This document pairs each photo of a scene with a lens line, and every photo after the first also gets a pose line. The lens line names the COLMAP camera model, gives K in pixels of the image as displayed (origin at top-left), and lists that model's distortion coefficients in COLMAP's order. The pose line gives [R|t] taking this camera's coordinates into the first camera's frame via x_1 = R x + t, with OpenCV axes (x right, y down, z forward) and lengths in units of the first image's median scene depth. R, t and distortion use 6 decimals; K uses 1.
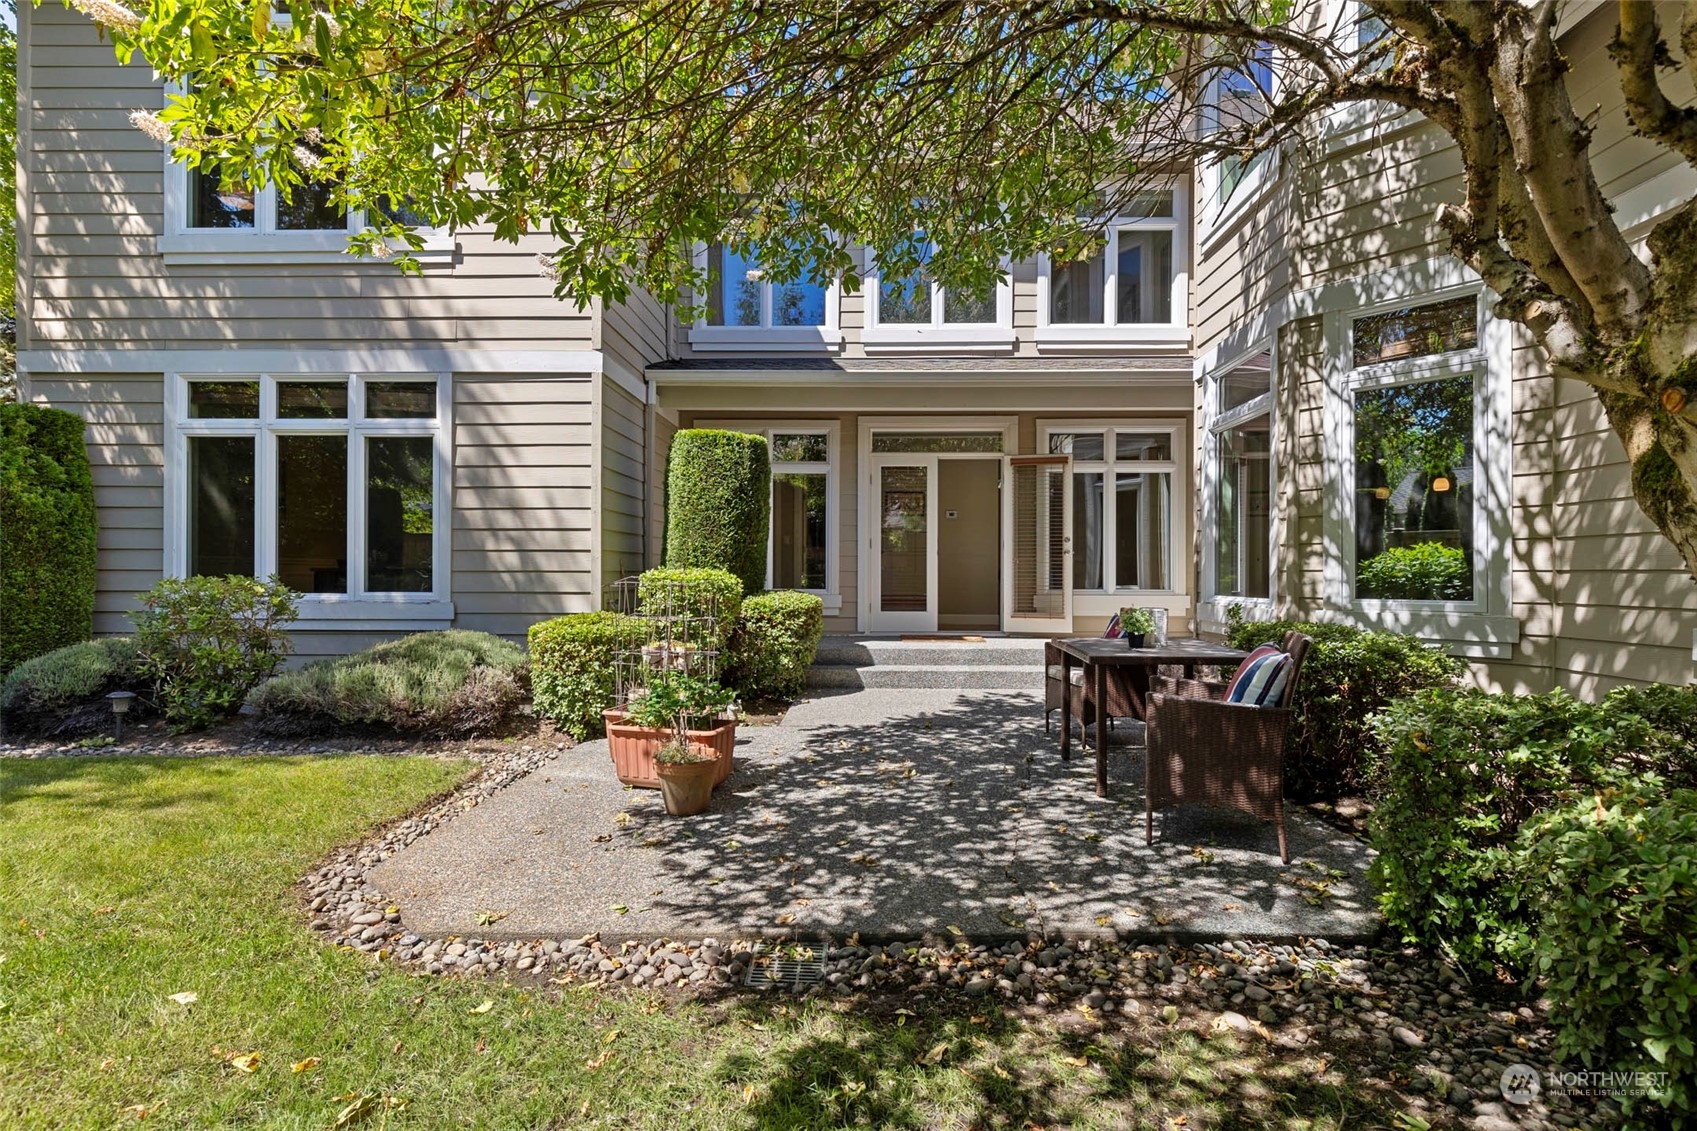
lens RADIAL K [[769.2, 0, 851.2], [0, 769.2, 567.9], [0, 0, 1]] dist [0.014622, 0.000900]
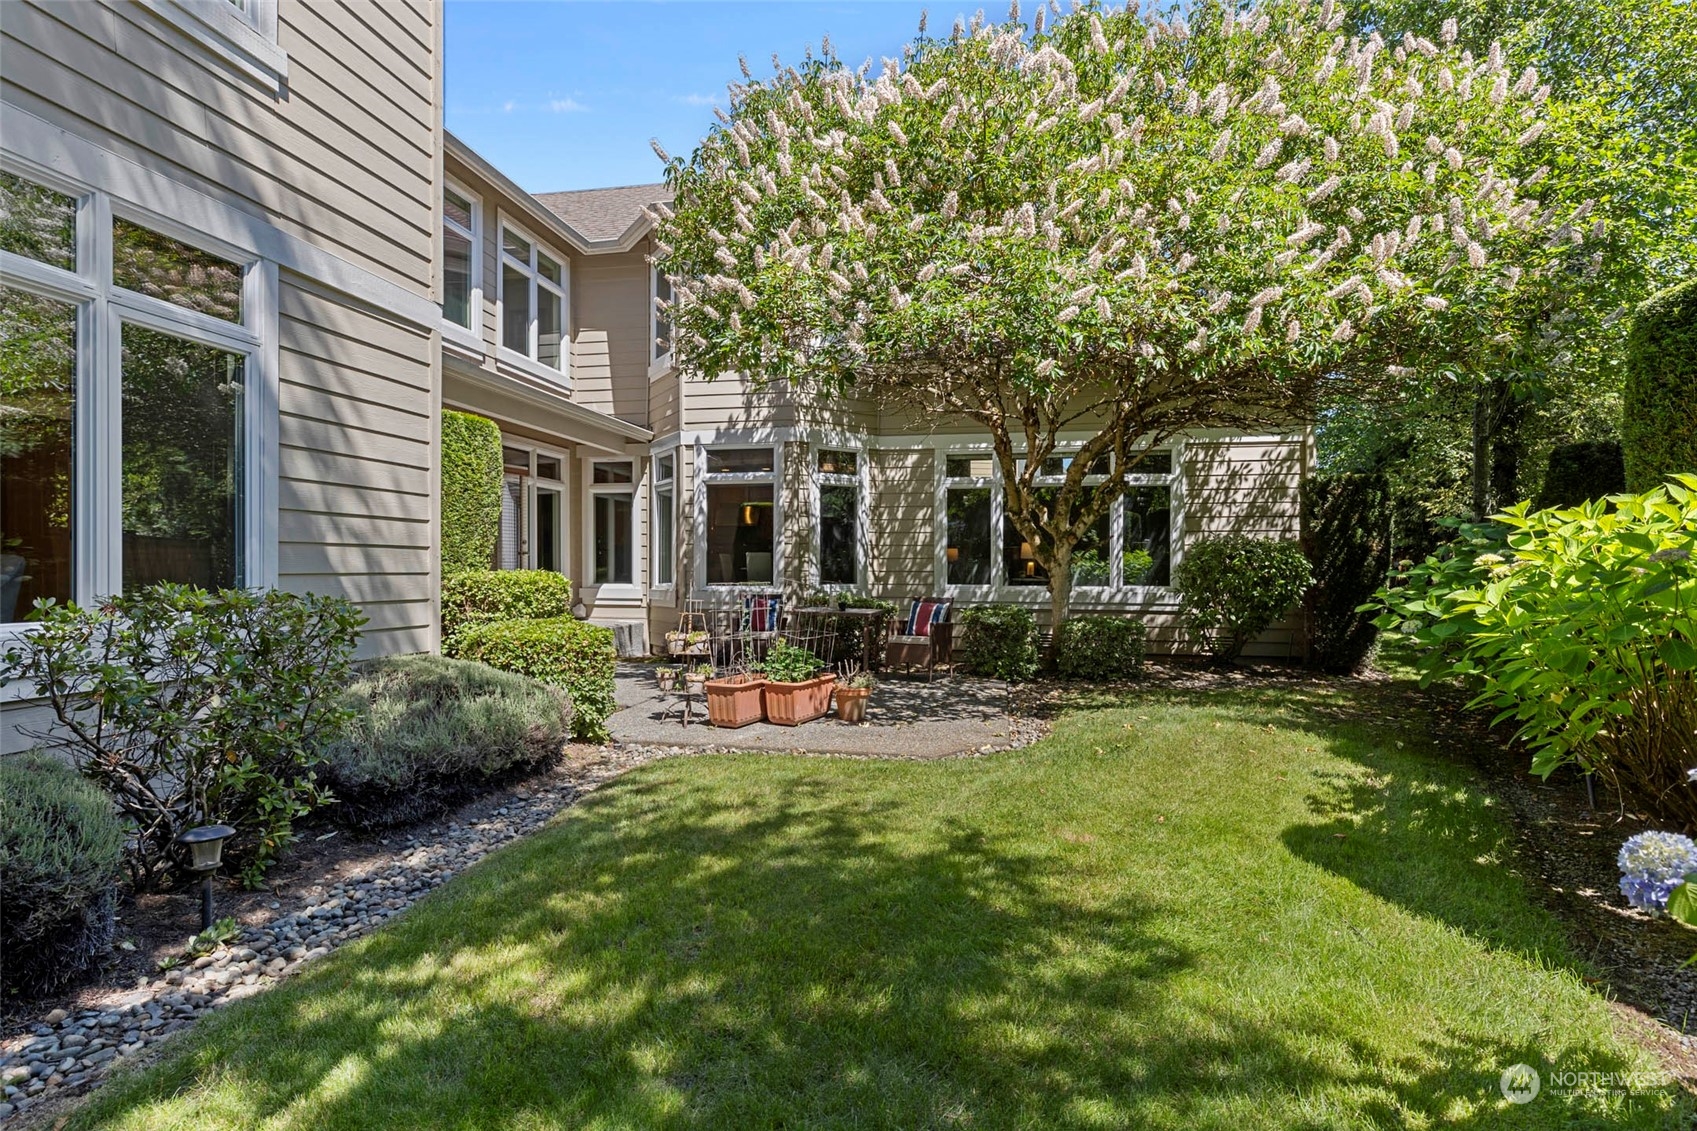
lens RADIAL K [[834.1, 0, 848.9], [0, 834.1, 568.4], [0, 0, 1]] dist [0.000573, -0.000224]
pose [[0.153650, -0.003103, 0.988120, -1.382880], [-0.008684, 0.999952, 0.004491, -0.010754], [-0.988087, -0.009271, 0.153616, 0.520385]]
